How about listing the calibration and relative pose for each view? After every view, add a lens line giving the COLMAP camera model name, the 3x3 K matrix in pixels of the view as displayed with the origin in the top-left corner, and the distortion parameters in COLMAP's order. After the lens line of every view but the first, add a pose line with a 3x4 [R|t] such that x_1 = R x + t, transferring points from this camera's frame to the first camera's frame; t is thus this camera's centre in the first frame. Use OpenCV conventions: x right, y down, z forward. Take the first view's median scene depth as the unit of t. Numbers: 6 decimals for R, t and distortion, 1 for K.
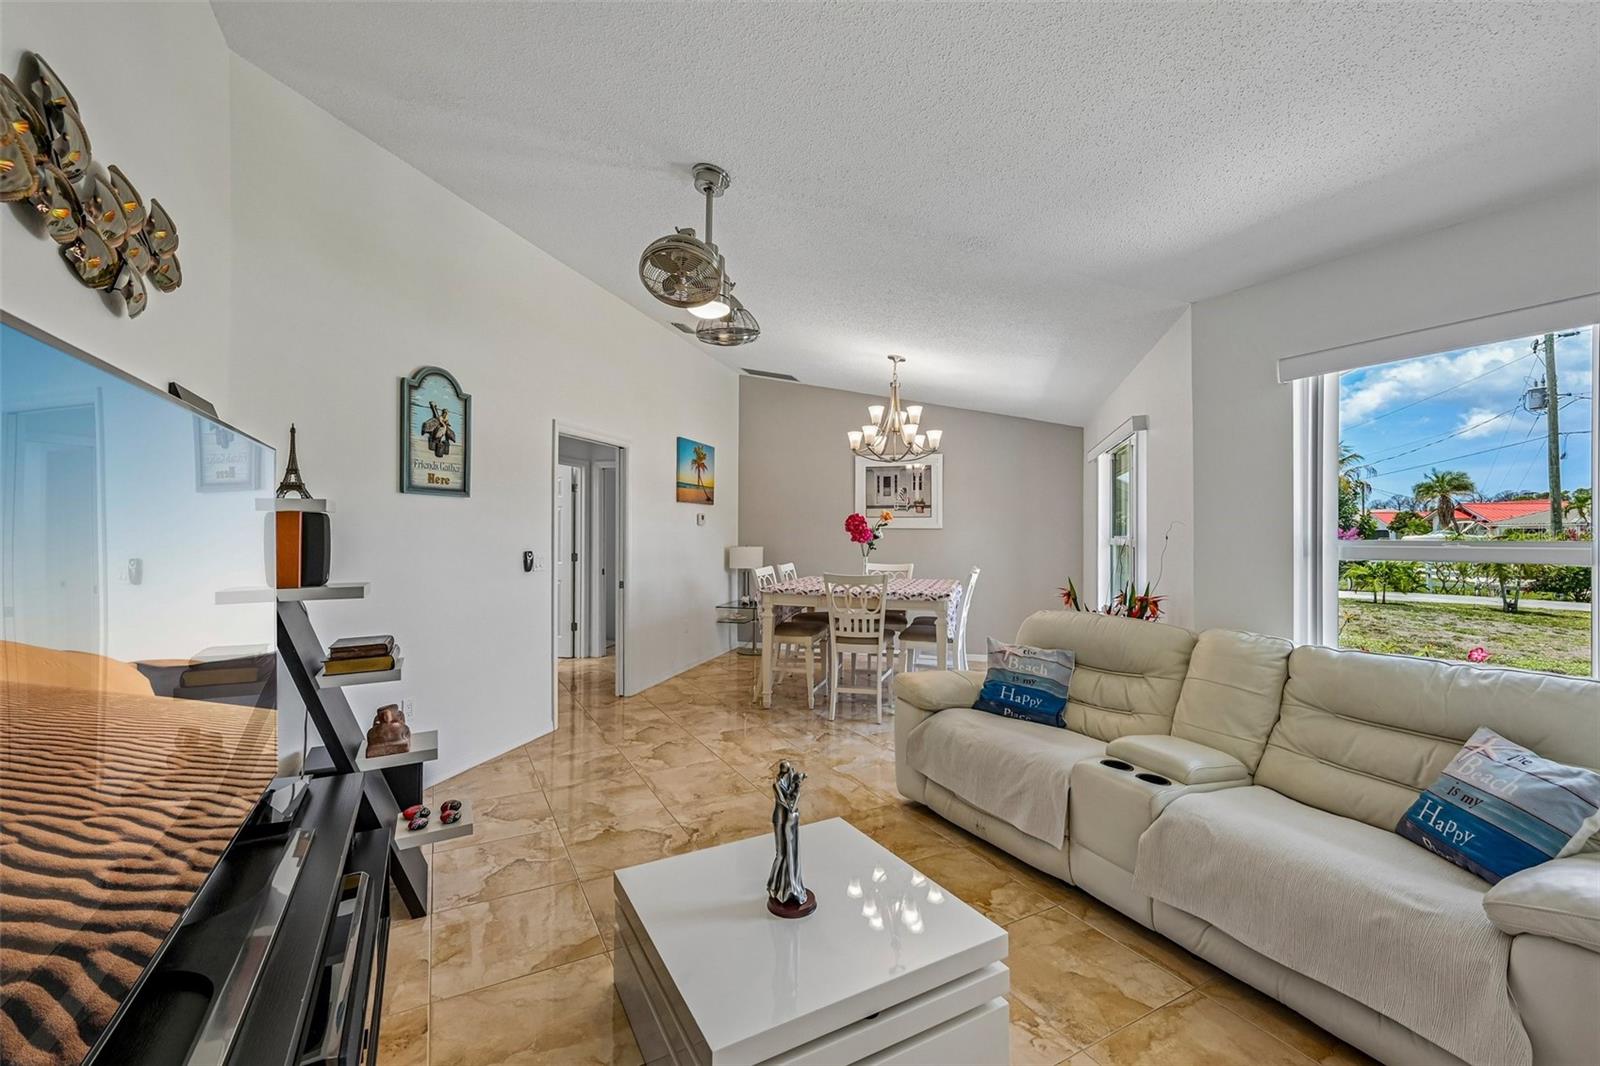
lens RADIAL K [[655.2, 0, 792.3], [0, 655.2, 537.4], [0, 0, 1]] dist [-0.000699, 0.000138]
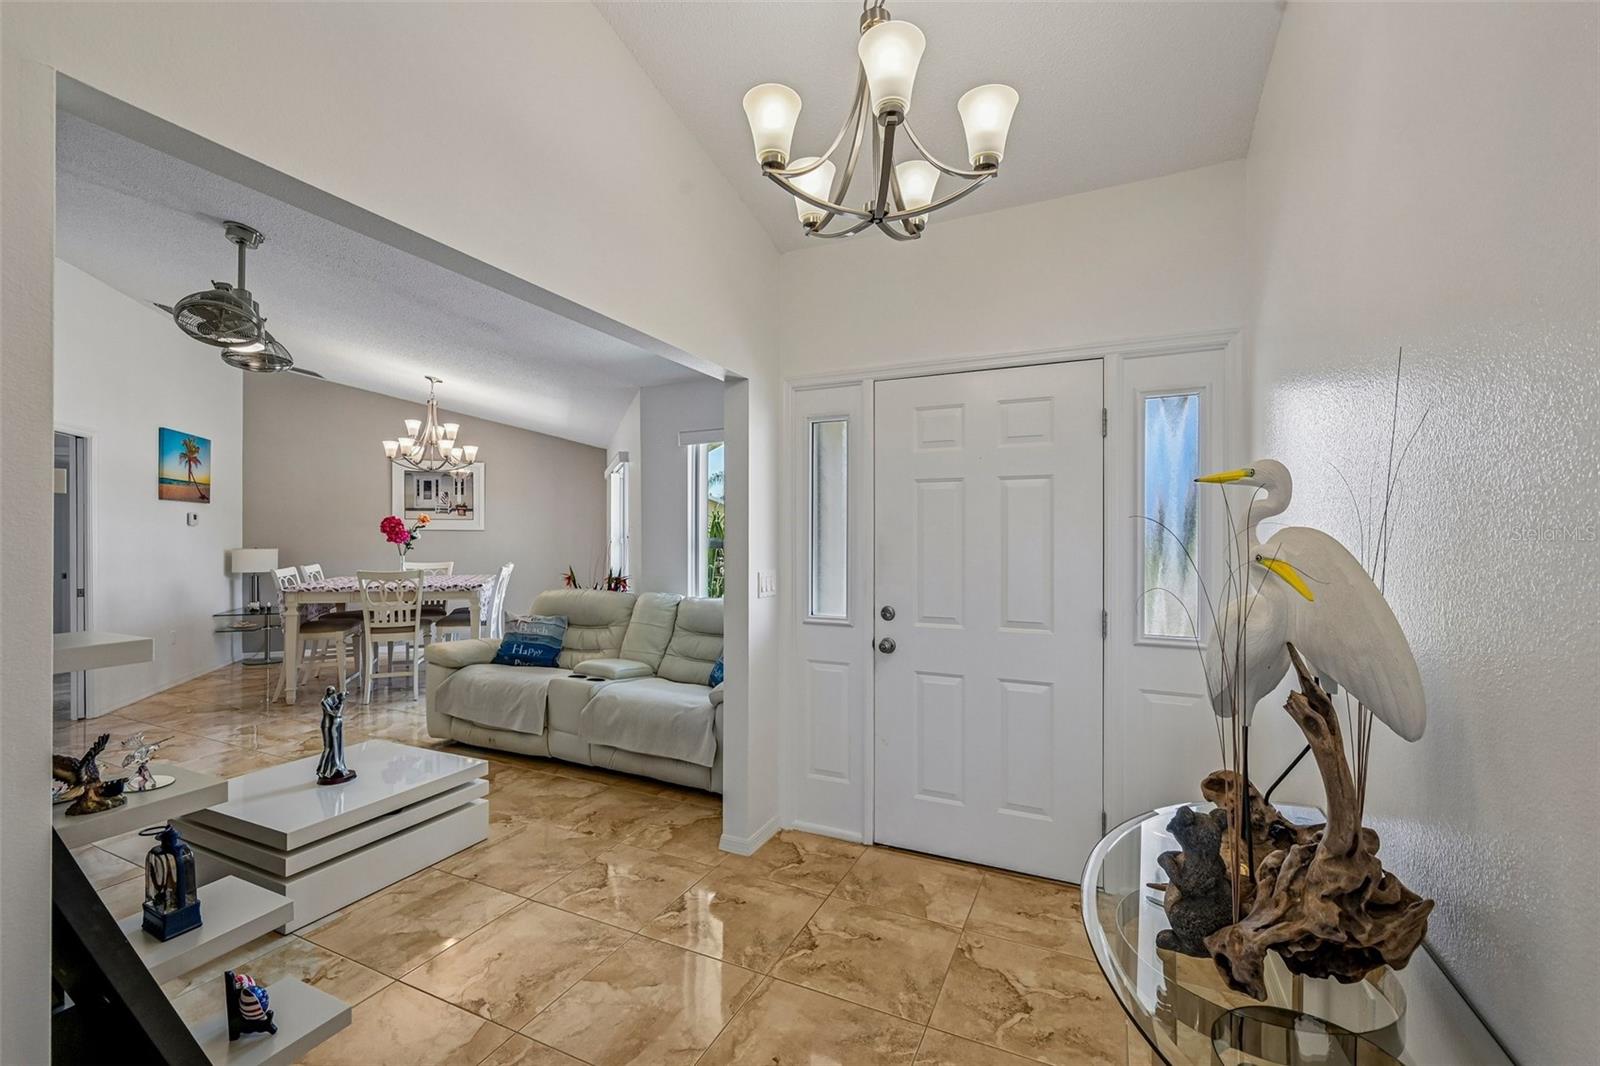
lens RADIAL K [[655.2, 0, 798.6], [0, 655.2, 535.4], [0, 0, 1]] dist [-0.000699, 0.000138]
pose [[0.798314, -0.002254, 0.602237, -0.031949], [0.004960, 0.999984, -0.002833, 0.003160], [-0.602221, 0.005249, 0.798313, -0.460509]]
